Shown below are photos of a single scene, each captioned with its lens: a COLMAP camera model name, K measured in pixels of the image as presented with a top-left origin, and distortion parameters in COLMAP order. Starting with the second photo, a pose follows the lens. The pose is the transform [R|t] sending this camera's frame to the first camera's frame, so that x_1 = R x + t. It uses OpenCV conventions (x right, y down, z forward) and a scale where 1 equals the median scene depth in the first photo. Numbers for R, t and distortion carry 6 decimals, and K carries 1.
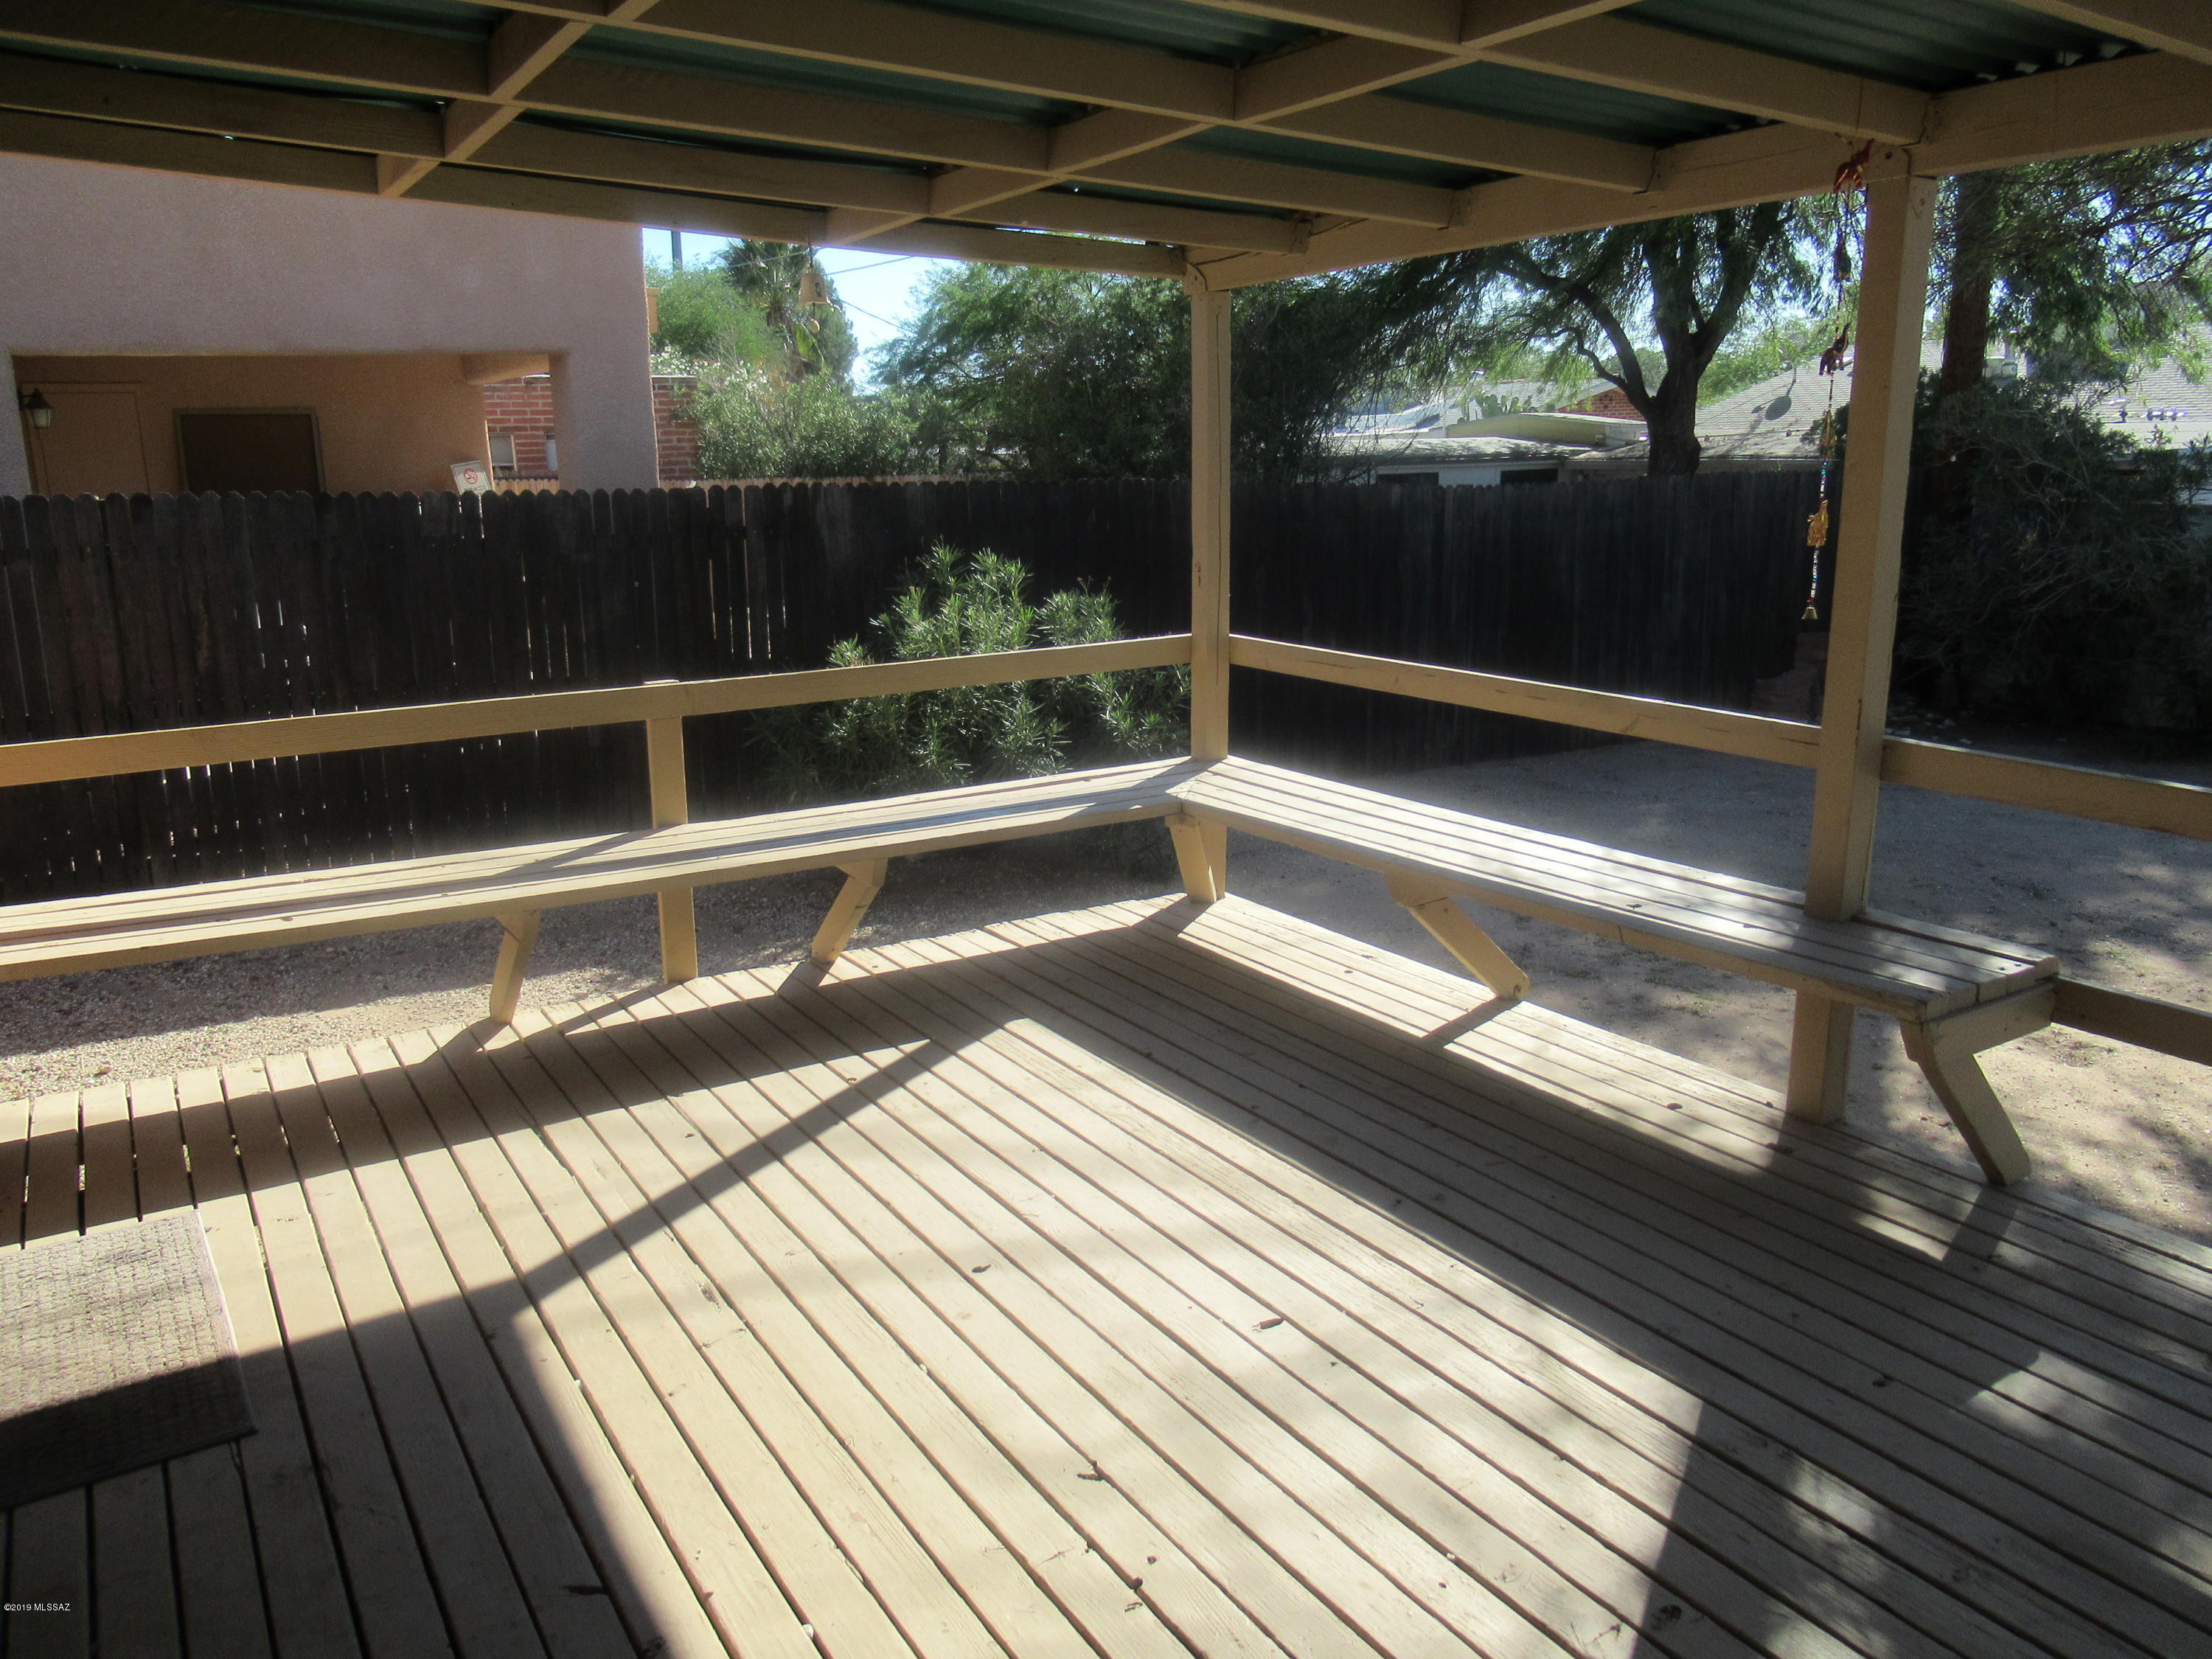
lens RADIAL K [[1635.4, 0, 1106.0], [0, 1635.4, 829.5], [0, 0, 1]] dist [-0.004514, 0.001971]
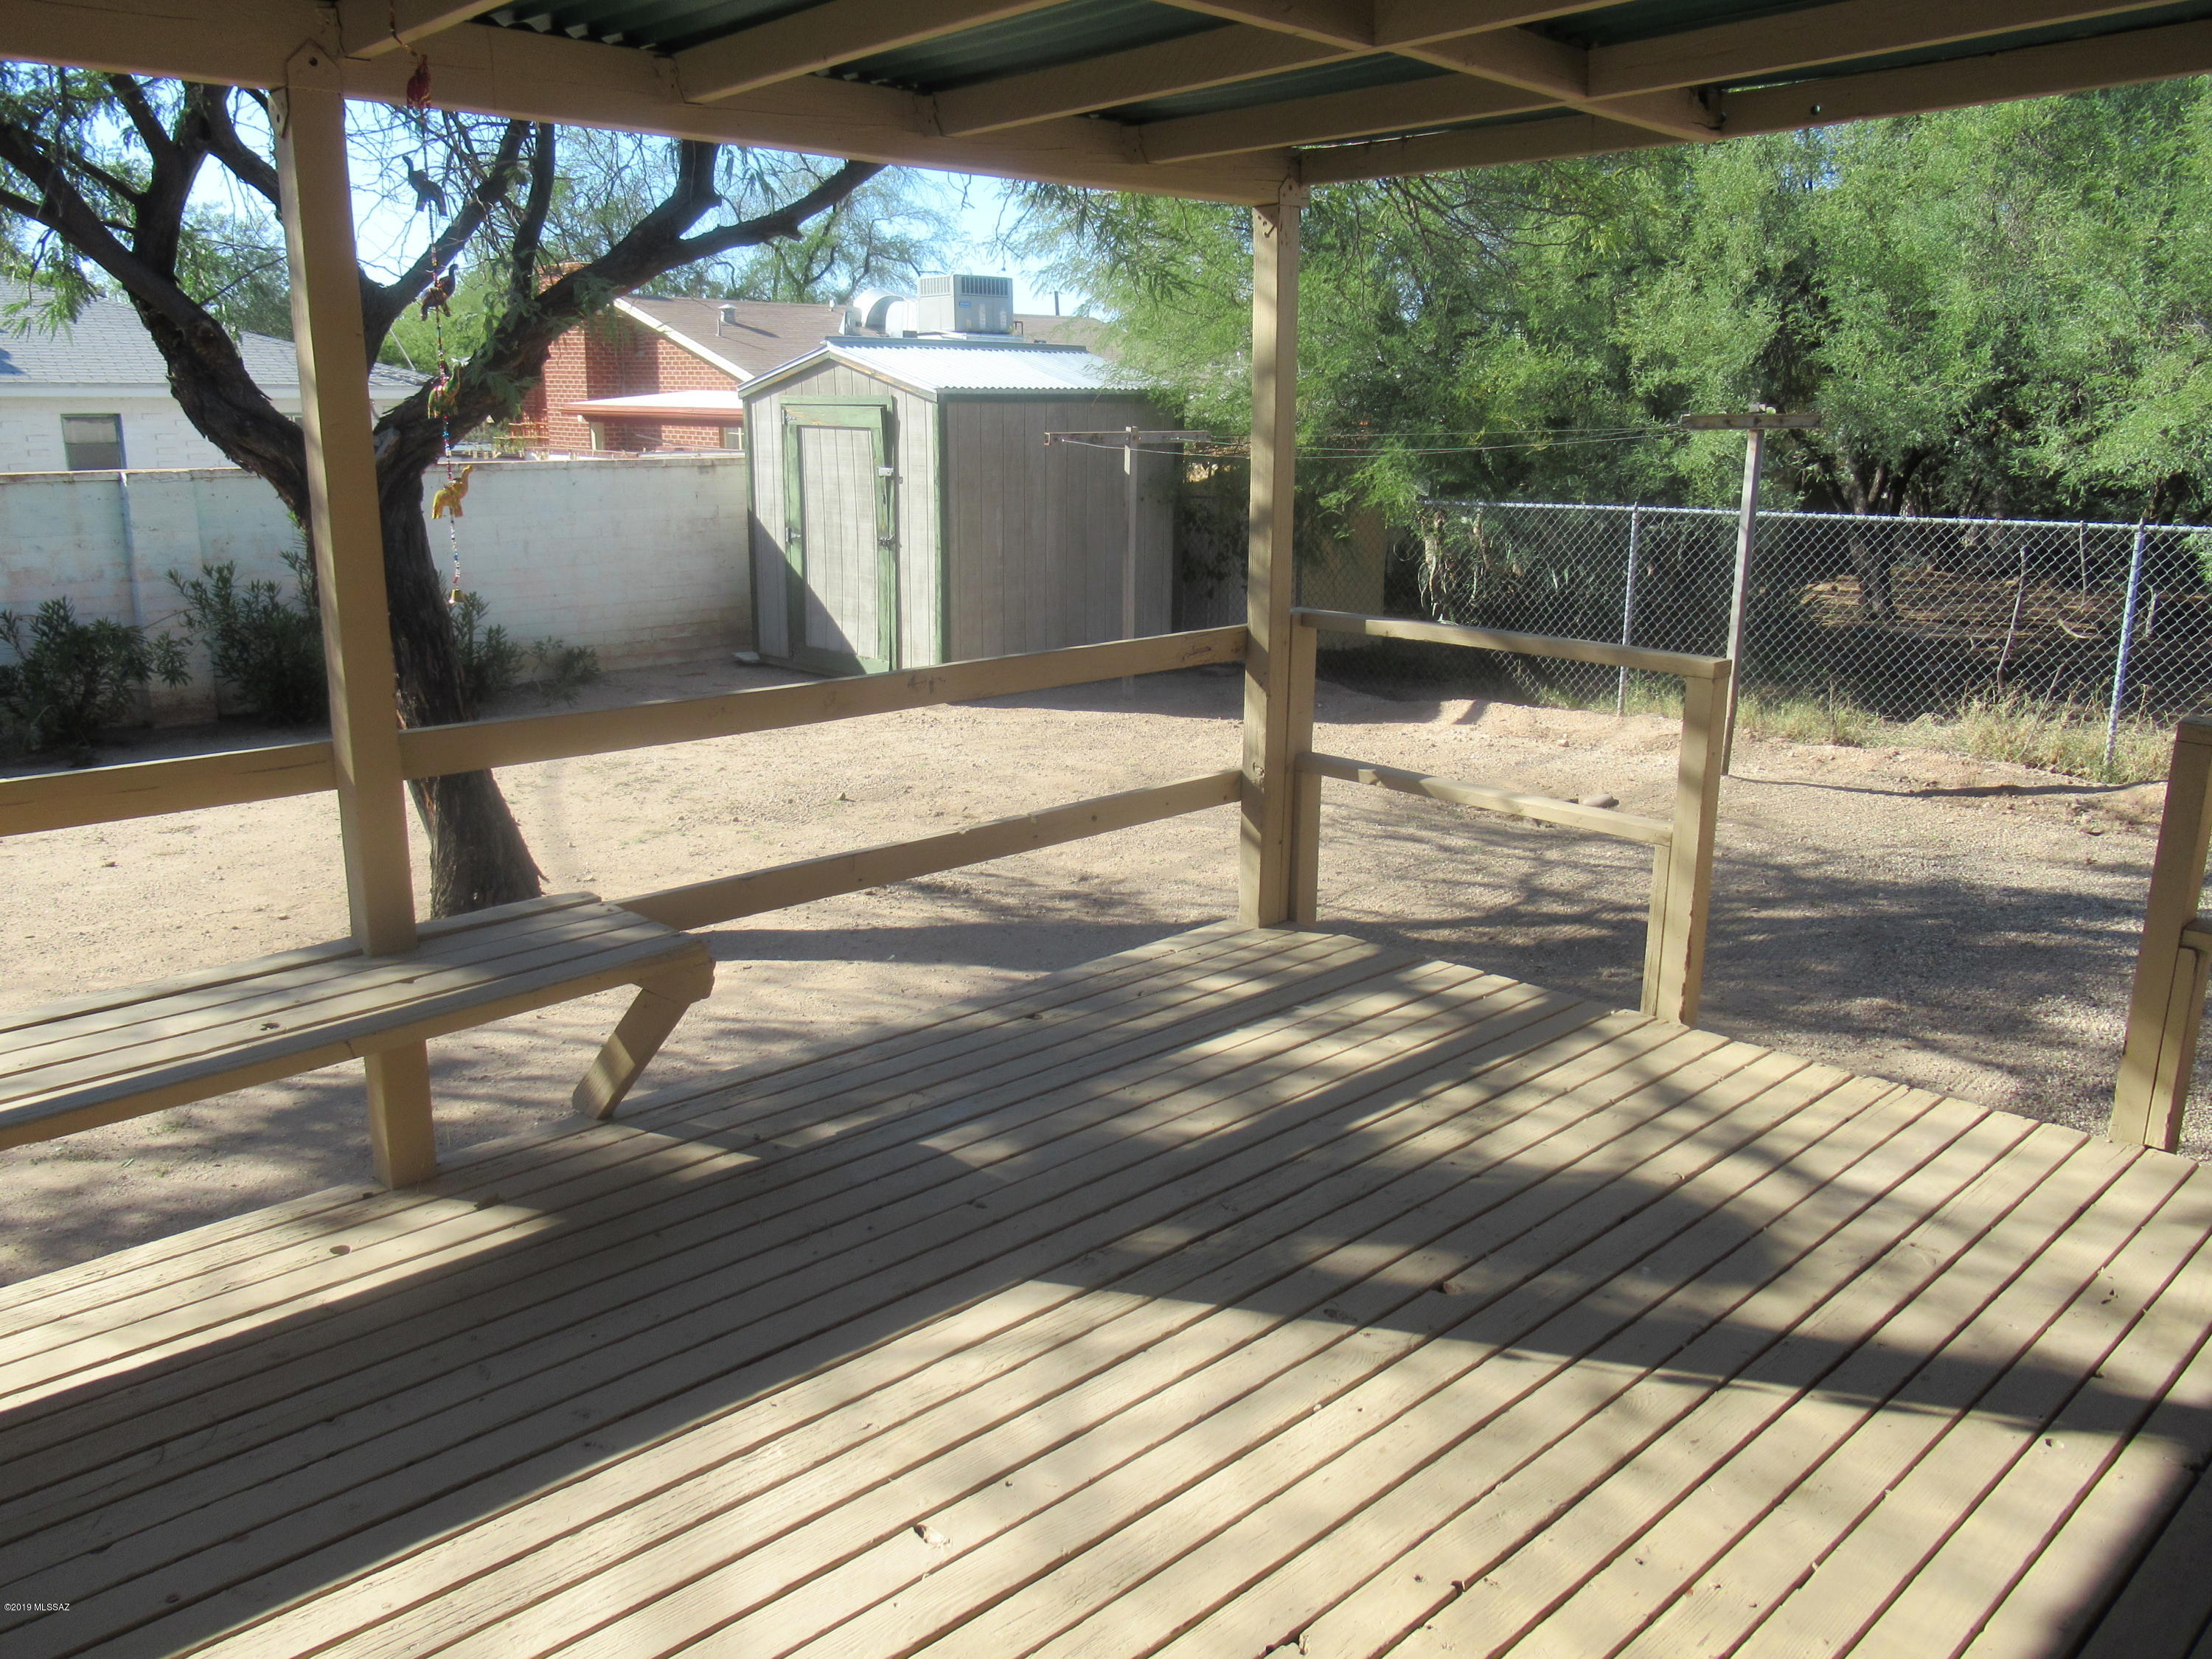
lens RADIAL K [[1735.3, 0, 1106.0], [0, 1735.3, 829.5], [0, 0, 1]] dist [-0.000959, 0.000144]
pose [[-0.213700, -0.219927, 0.951822, -0.653264], [0.215454, 0.939727, 0.265505, -0.221047], [-0.952844, 0.261812, -0.153435, 0.996610]]
